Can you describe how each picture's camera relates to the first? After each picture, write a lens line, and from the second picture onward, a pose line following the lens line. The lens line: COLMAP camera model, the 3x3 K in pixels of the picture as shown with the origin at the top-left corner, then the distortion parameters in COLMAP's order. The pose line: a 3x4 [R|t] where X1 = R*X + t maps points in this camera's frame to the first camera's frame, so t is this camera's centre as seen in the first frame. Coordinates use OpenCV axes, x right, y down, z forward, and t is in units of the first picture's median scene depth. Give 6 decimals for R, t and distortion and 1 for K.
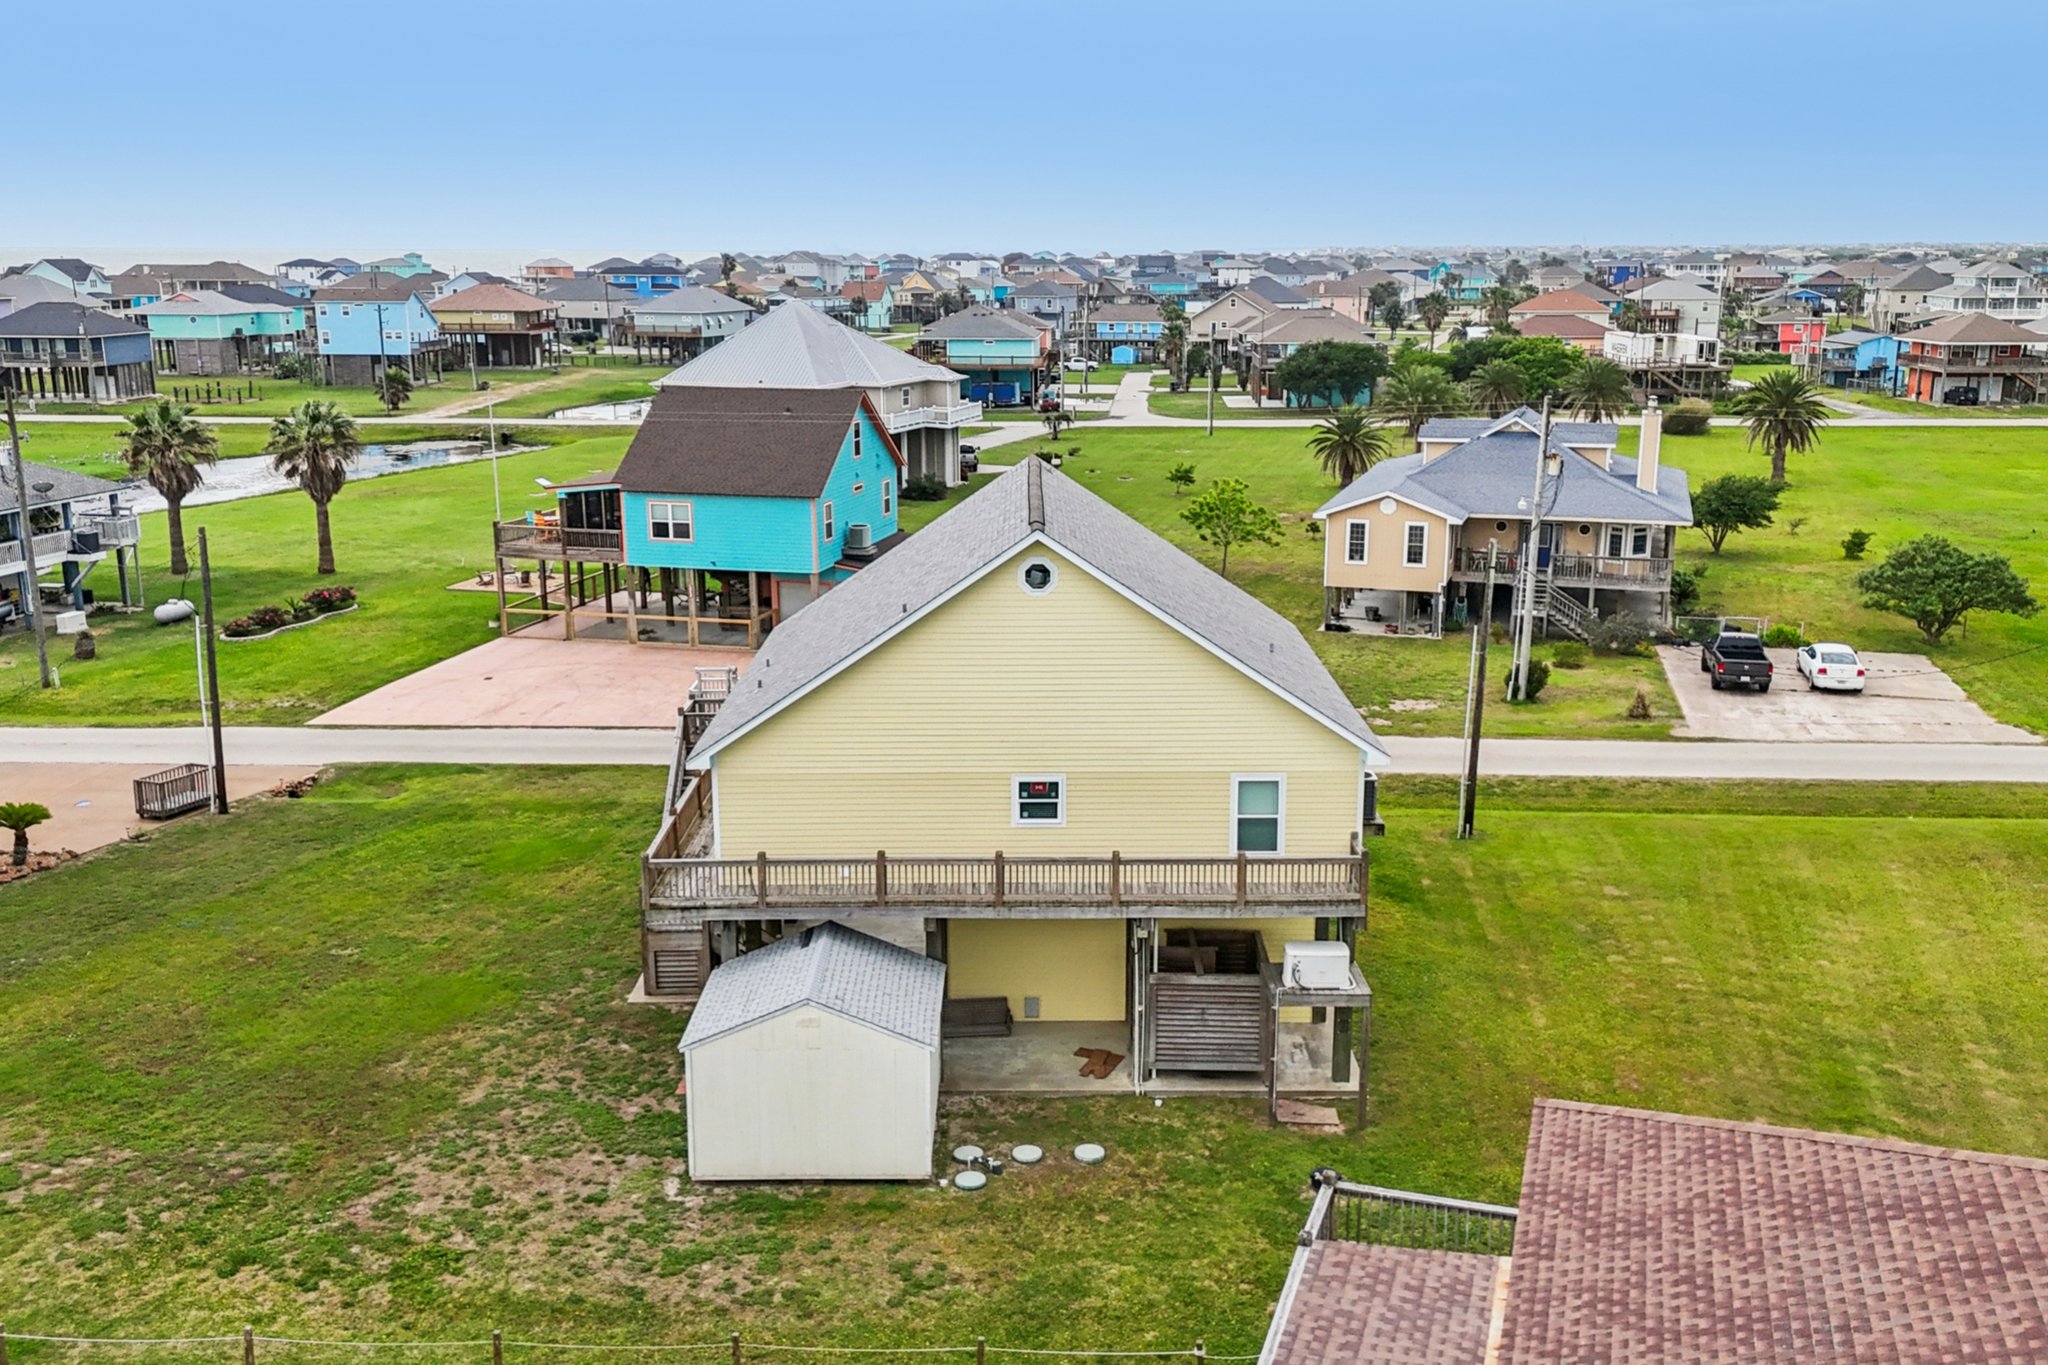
lens RADIAL K [[1782.9, 0, 1024.0], [0, 1782.9, 682.5], [0, 0, 1]] dist [0.076536, -0.088048]
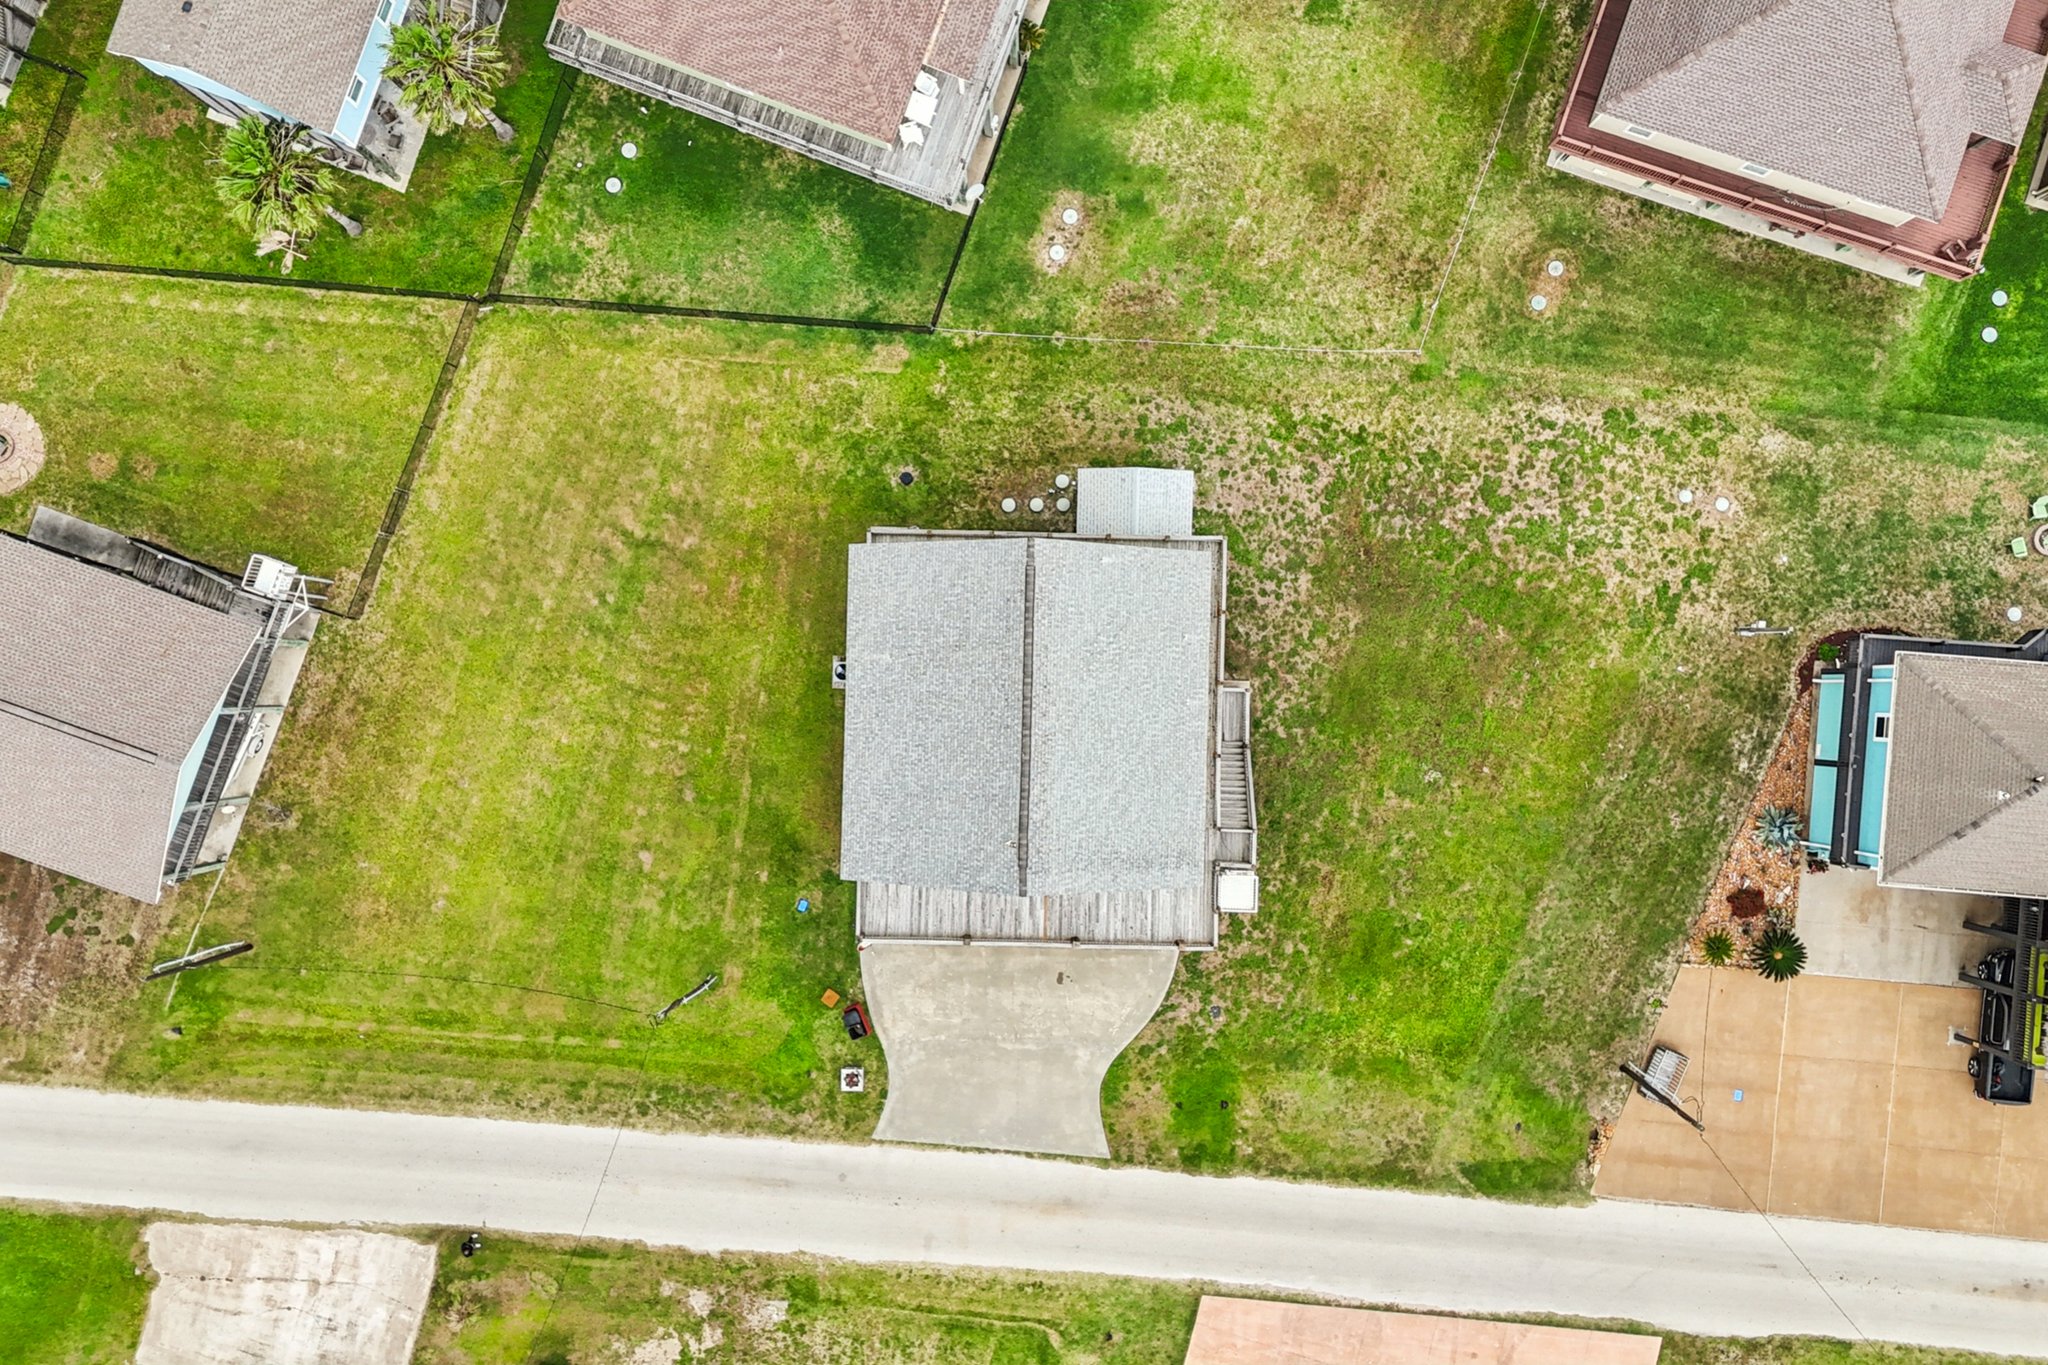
lens RADIAL K [[1802.3, 0, 1024.0], [0, 1802.3, 682.5], [0, 0, 1]] dist [0.109512, -0.192183]
pose [[-0.999554, -0.027845, 0.010790, -0.011930], [0.016964, -0.232104, 0.972543, -1.848442], [-0.024576, 0.972292, 0.232473, 0.658009]]
